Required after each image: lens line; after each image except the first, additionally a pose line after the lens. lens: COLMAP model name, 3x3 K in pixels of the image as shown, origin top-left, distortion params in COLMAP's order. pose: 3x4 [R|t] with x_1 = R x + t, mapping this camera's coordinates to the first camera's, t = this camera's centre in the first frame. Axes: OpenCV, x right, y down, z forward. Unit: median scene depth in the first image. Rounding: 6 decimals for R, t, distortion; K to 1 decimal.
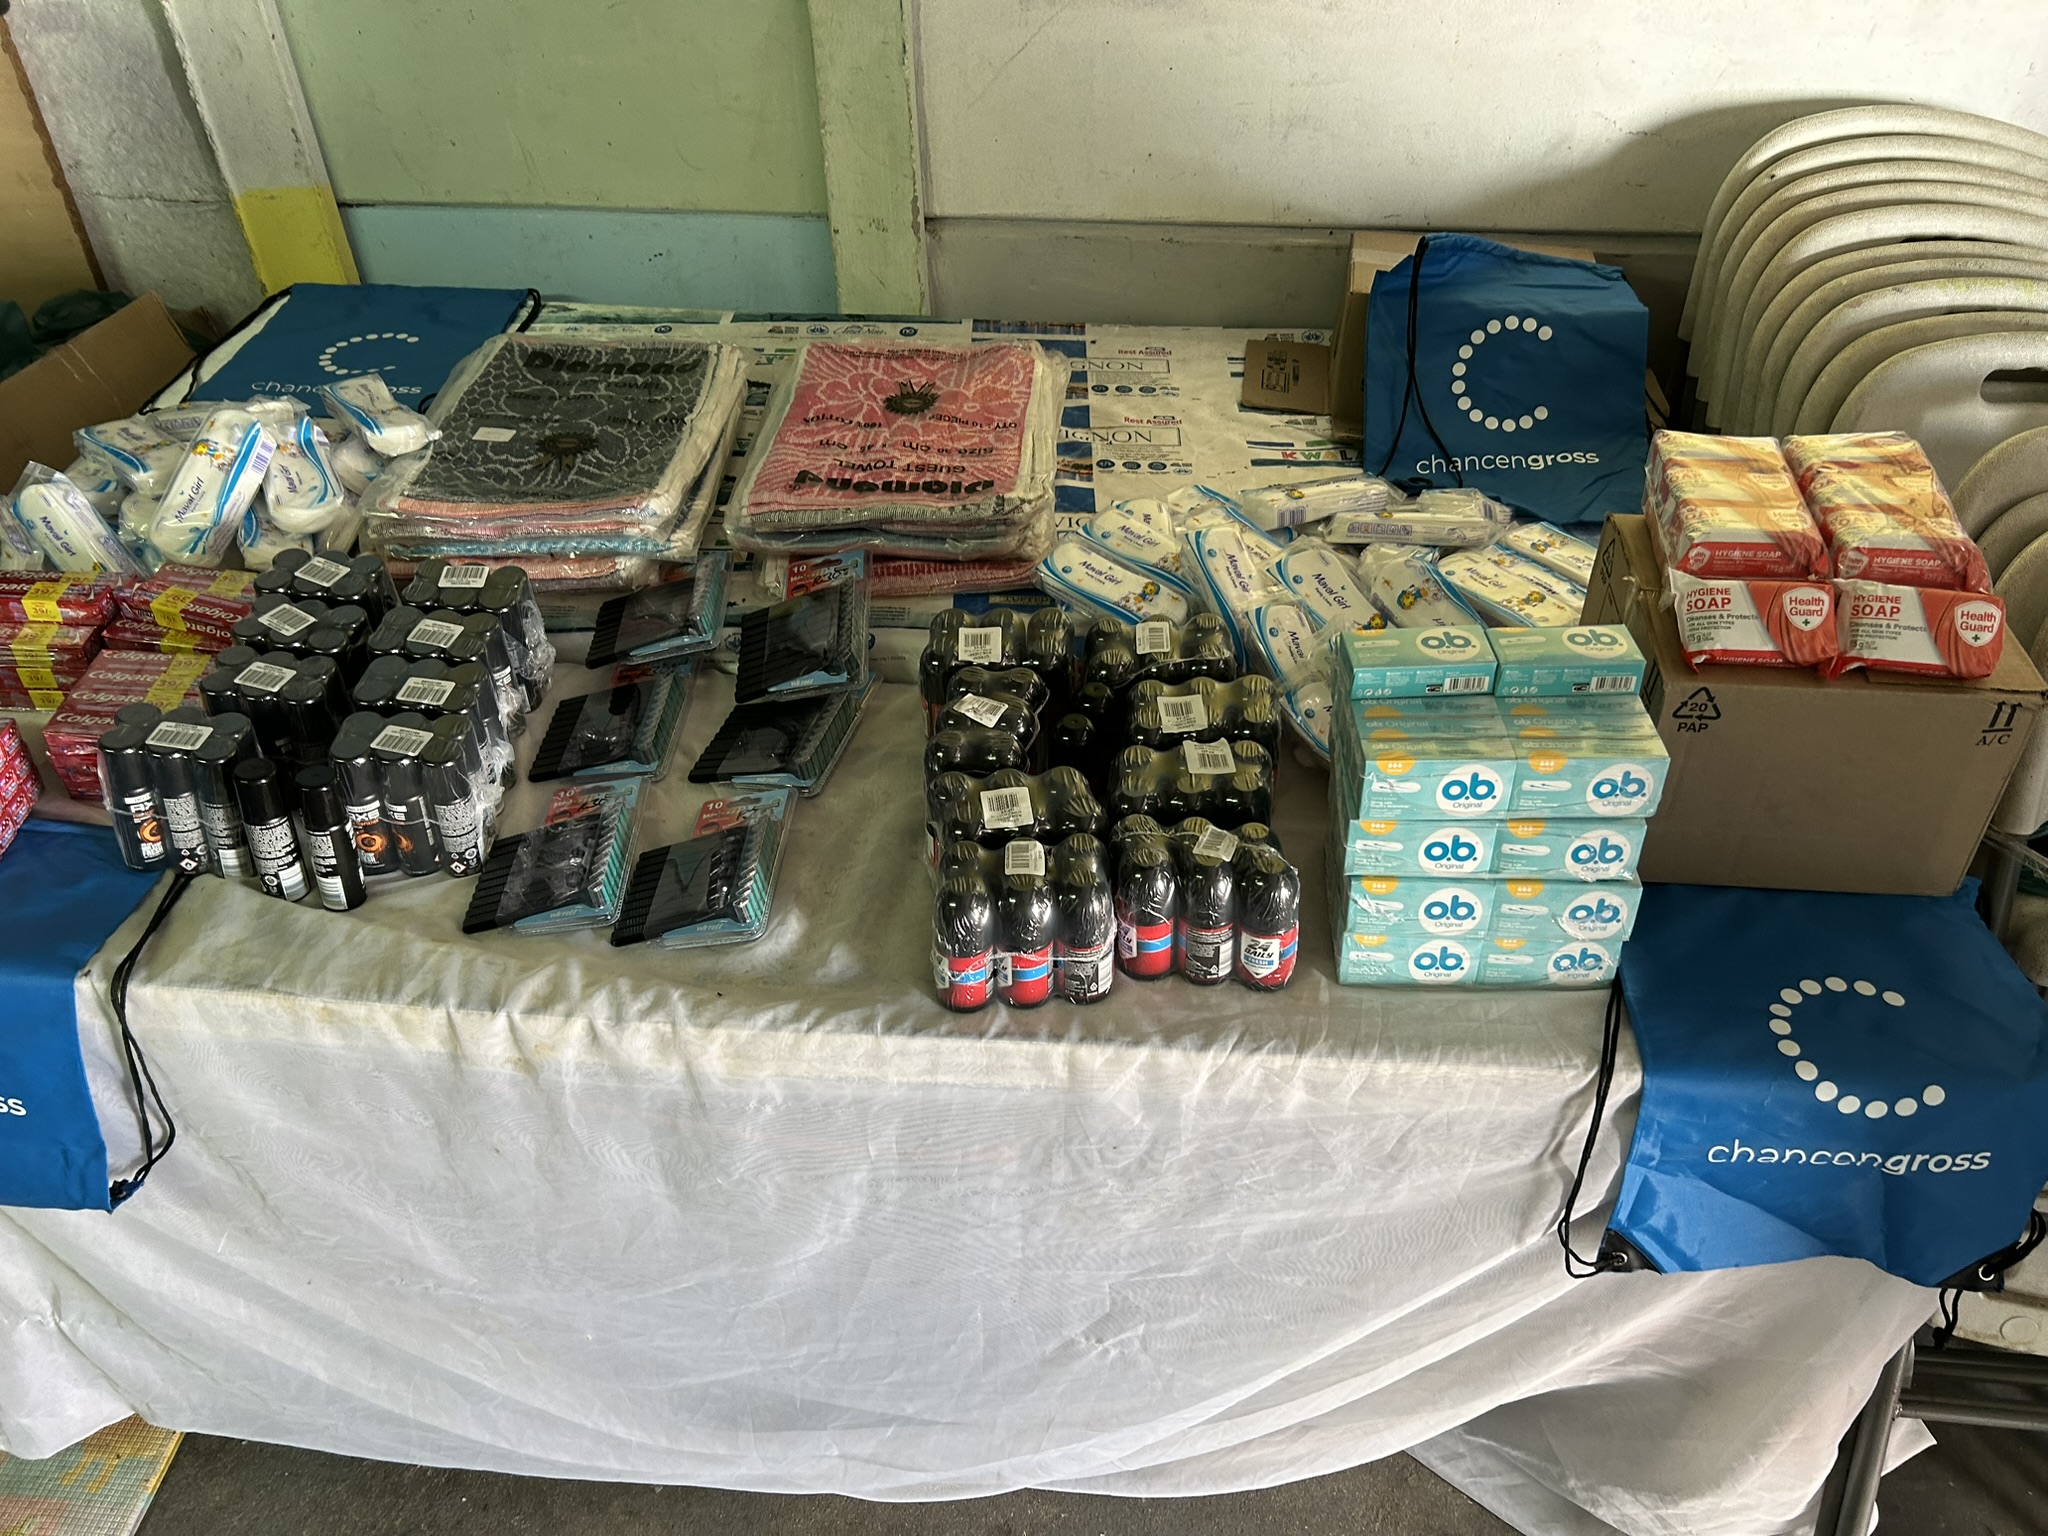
lens RADIAL K [[1535.4, 0, 1016.9], [0, 1535.4, 770.2], [0, 0, 1]] dist [0.020332, -0.026079]
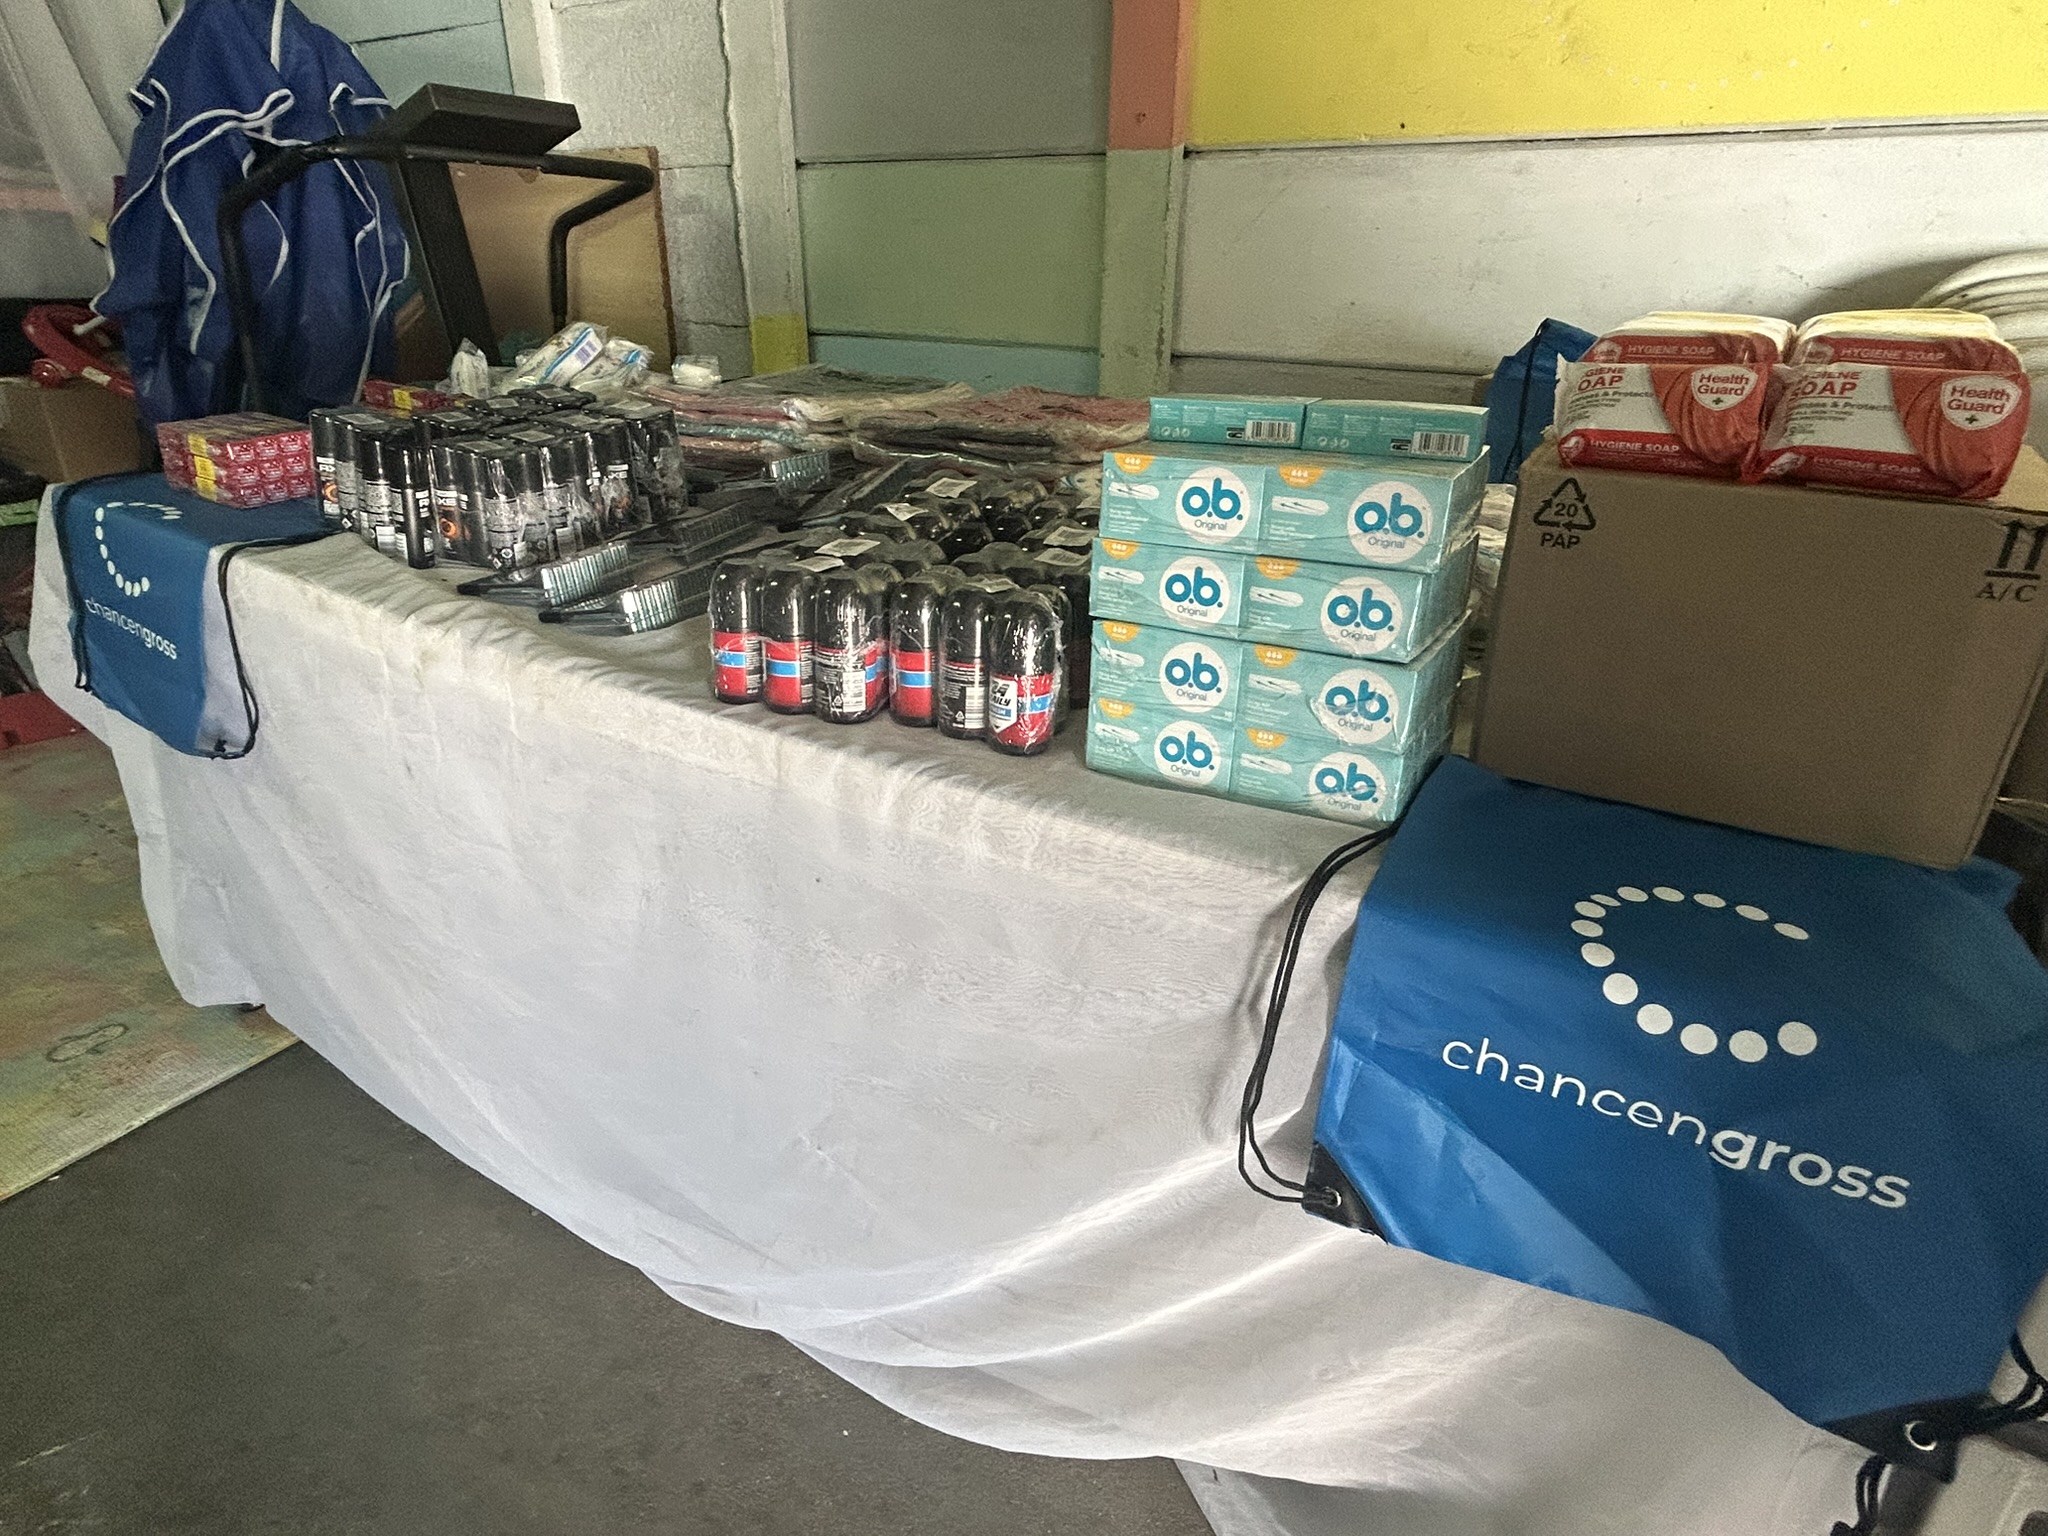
lens RADIAL K [[1090.8, 0, 1027.6], [0, 1090.8, 762.4], [0, 0, 1]] dist [-0.013865, 0.004493]
pose [[0.895748, 0.209506, -0.392101, 0.446598], [-0.299984, 0.935772, -0.185310, 0.276123], [0.328093, 0.283615, 0.901065, 0.438525]]
